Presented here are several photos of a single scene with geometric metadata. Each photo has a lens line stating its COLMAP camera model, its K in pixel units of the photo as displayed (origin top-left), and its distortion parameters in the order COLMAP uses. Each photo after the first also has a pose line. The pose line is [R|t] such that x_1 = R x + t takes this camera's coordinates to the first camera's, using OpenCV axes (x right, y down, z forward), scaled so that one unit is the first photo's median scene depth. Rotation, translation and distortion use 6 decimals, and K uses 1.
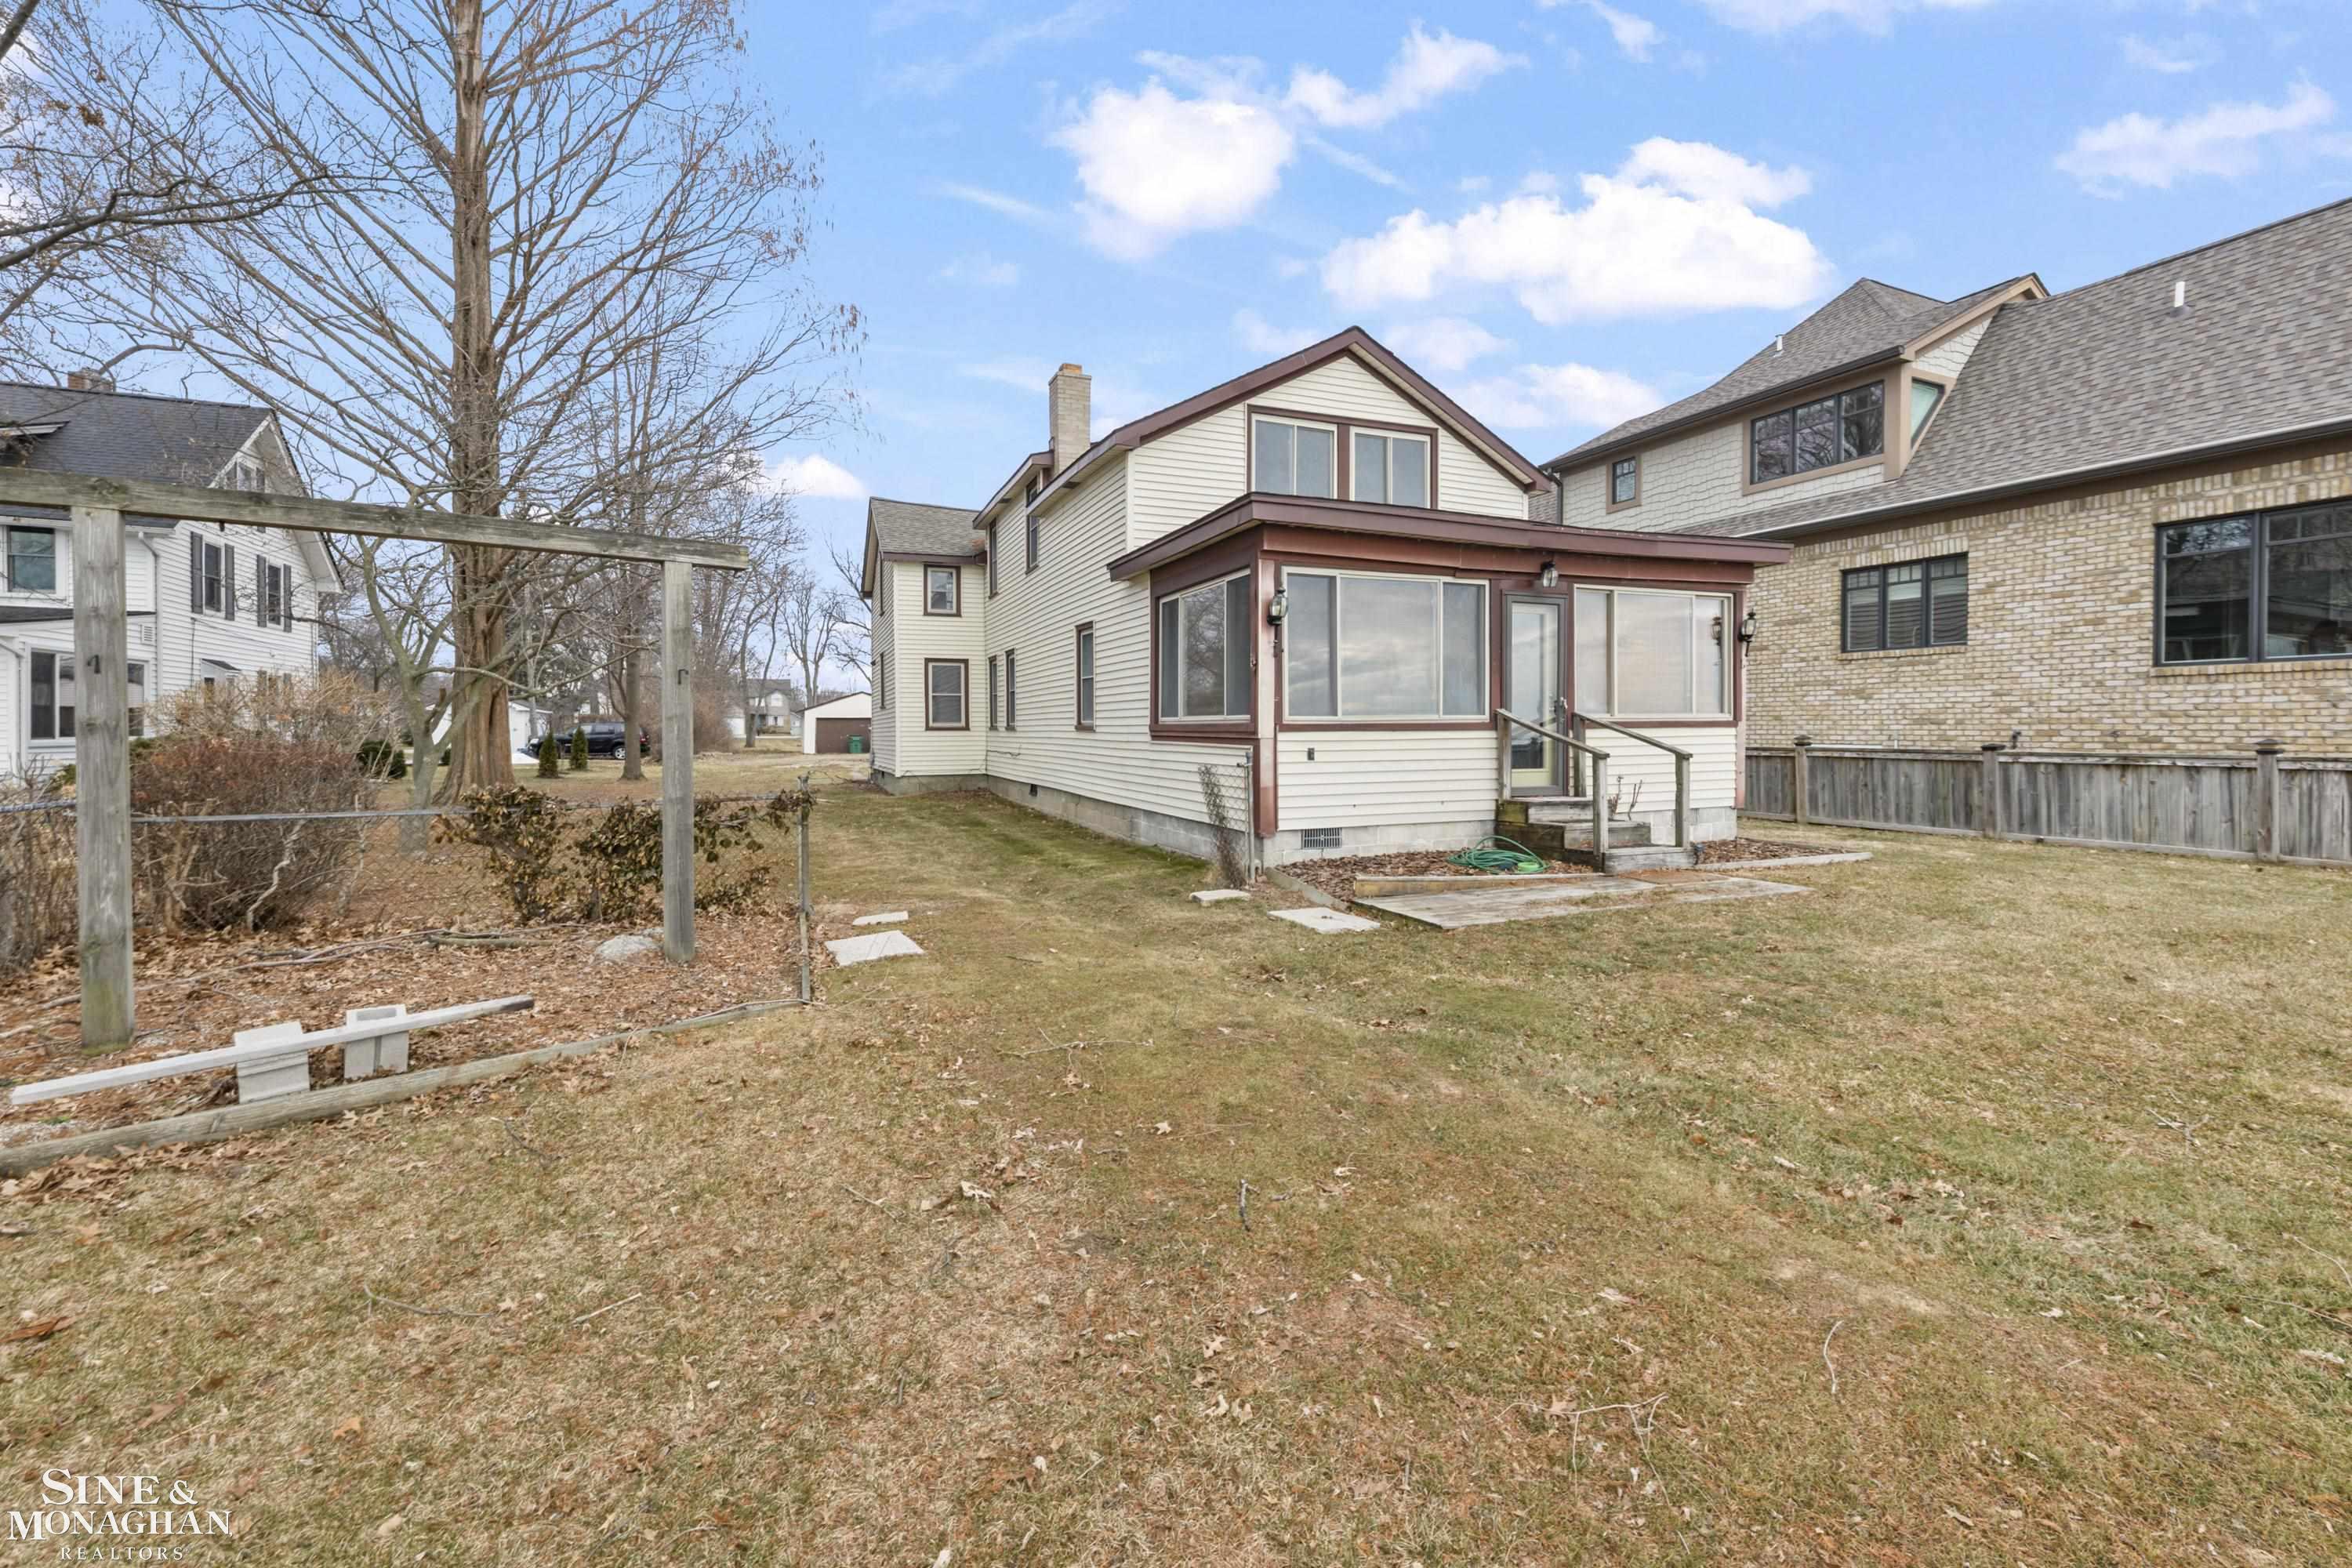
lens RADIAL K [[943.8, 0, 1168.7], [0, 943.8, 766.9], [0, 0, 1]] dist [-0.000087, -0.000043]
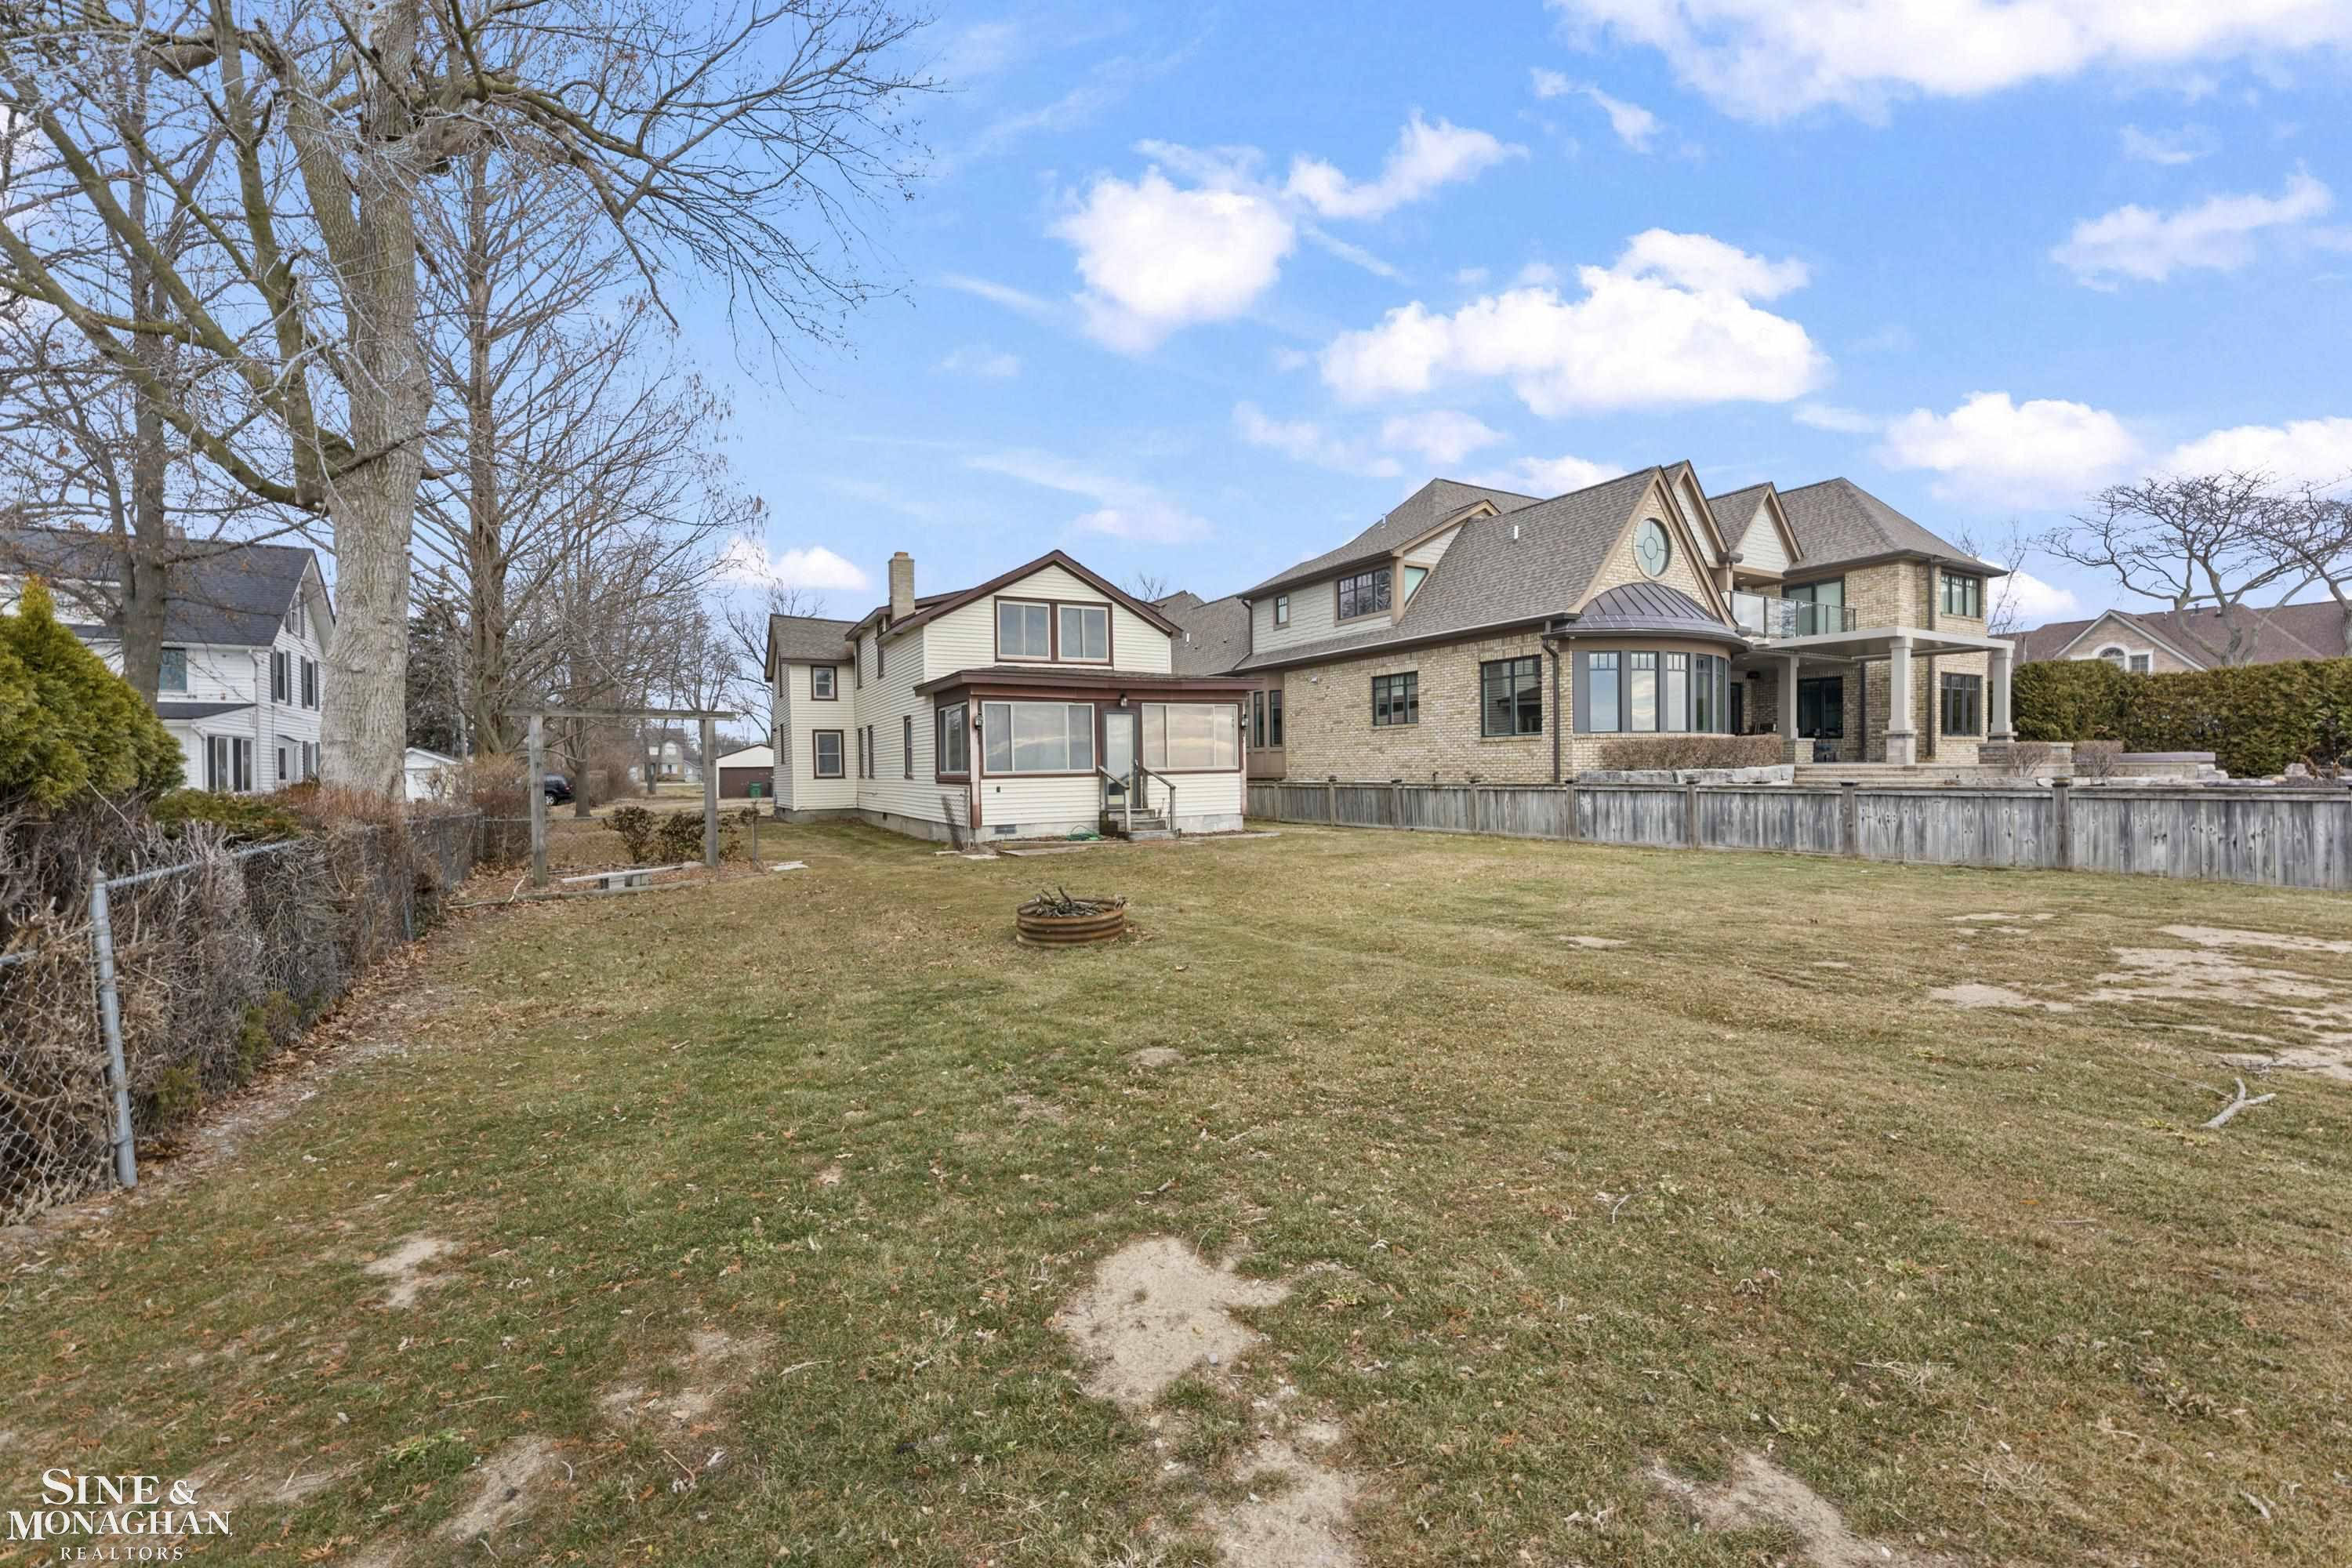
lens RADIAL K [[933.4, 0, 1172.6], [0, 933.4, 803.3], [0, 0, 1]] dist [0.000177, -0.000003]
pose [[0.994125, -0.016645, 0.106953, 0.204790], [0.017113, 0.999848, -0.003461, 0.020455], [-0.106879, 0.005271, 0.994258, -0.729158]]
